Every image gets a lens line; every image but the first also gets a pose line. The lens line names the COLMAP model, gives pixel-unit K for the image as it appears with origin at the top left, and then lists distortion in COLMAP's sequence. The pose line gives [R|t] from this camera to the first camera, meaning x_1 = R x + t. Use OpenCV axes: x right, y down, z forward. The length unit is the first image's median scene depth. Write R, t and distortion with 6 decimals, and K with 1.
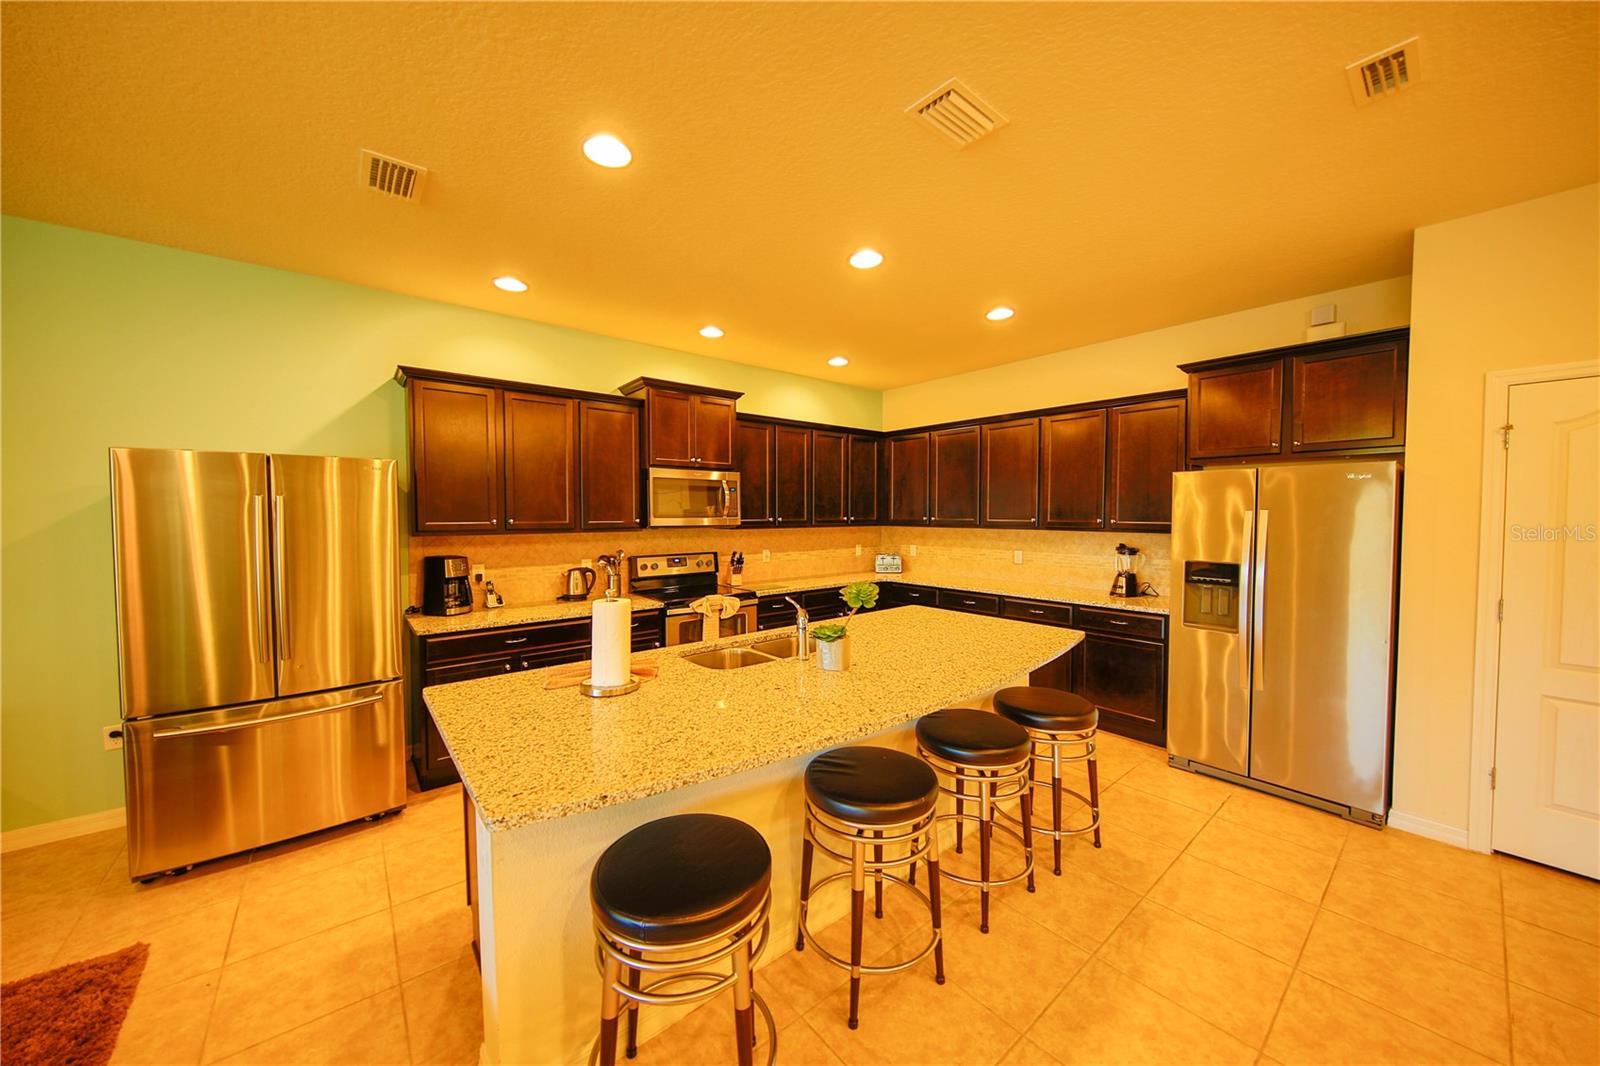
lens RADIAL K [[560.3, 0, 800.0], [0, 560.3, 533.0], [0, 0, 1]] dist [0.000405, -0.001276]
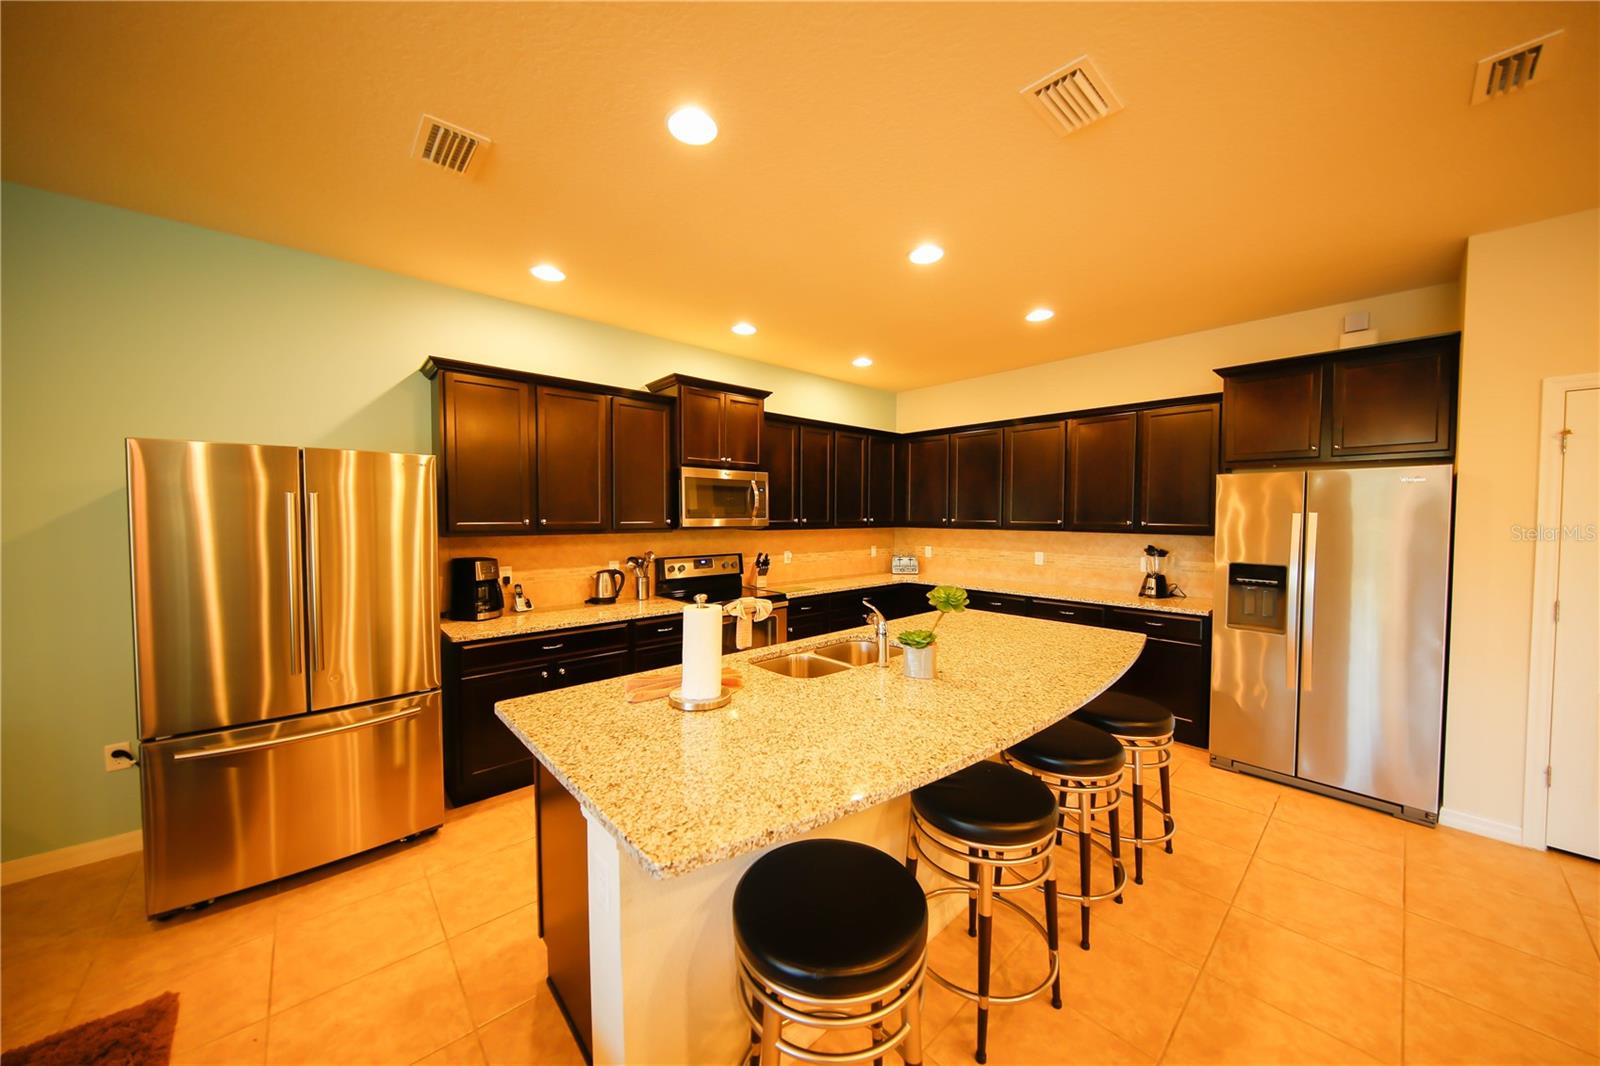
lens RADIAL K [[547.8, 0, 800.0], [0, 547.8, 533.0], [0, 0, 1]] dist [-0.001119, -0.000513]
pose [[0.999002, 0.001943, 0.044626, -0.156962], [-0.001870, 0.999997, -0.001659, -0.000761], [-0.044629, 0.001574, 0.999002, 0.060470]]
